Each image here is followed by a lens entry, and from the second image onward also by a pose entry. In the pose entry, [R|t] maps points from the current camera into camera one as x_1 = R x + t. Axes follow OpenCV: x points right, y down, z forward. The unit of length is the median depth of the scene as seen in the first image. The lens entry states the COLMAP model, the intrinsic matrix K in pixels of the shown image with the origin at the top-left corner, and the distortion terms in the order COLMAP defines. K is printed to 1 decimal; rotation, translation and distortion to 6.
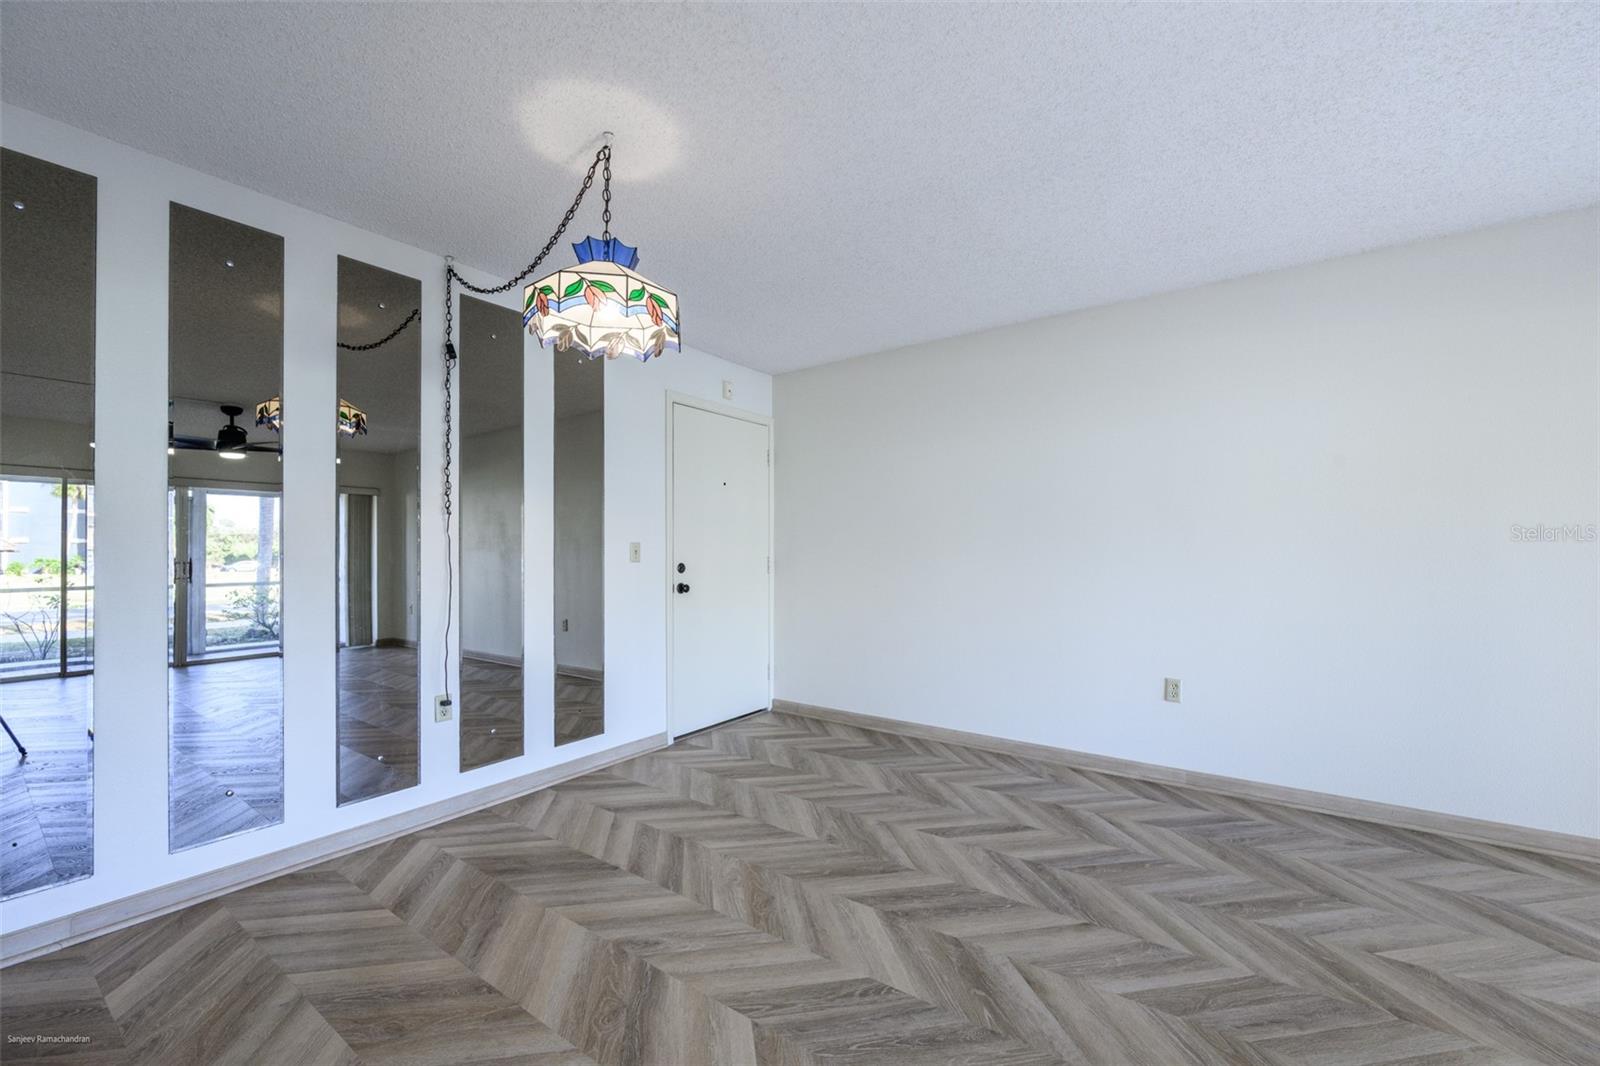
lens RADIAL K [[638.2, 0, 802.4], [0, 638.2, 536.7], [0, 0, 1]] dist [-0.002975, -0.000238]
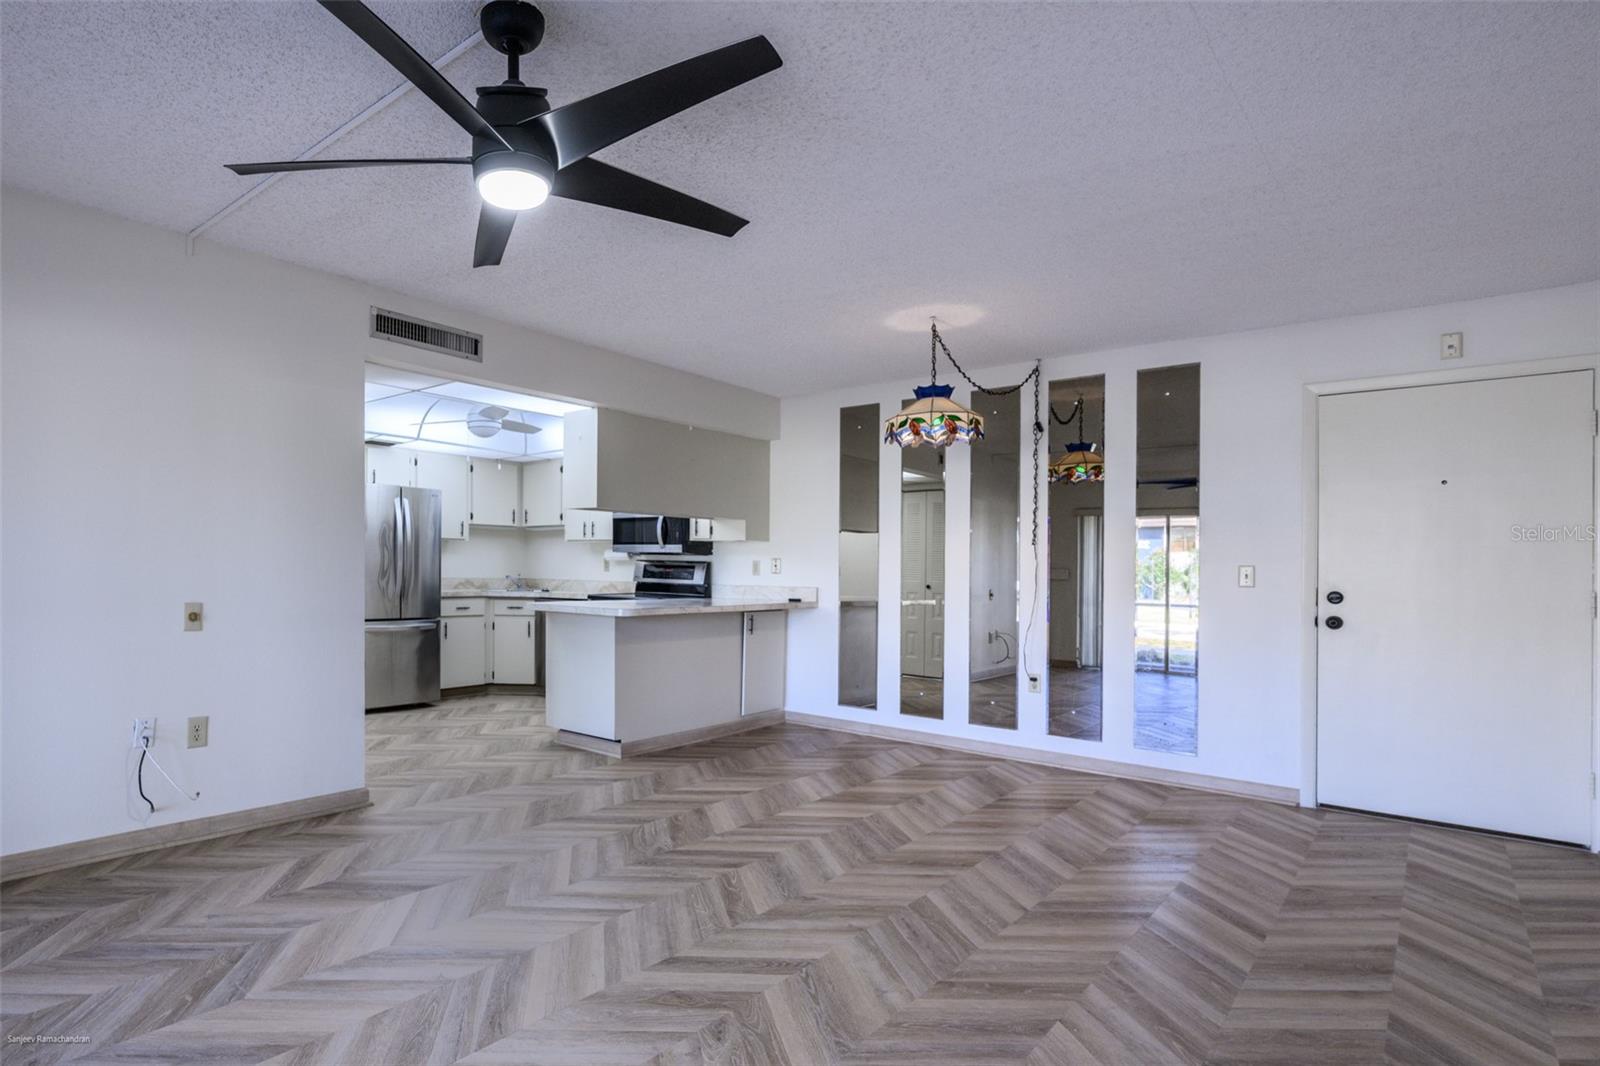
lens RADIAL K [[858.0, 0, 607.2], [0, 858.0, 561.5], [0, 0, 1]] dist [-0.001836, -0.001711]
pose [[-0.158396, -0.004764, -0.987364, 1.482941], [0.003035, 0.999981, -0.005312, 0.009547], [0.987371, -0.003838, -0.158379, 0.383848]]
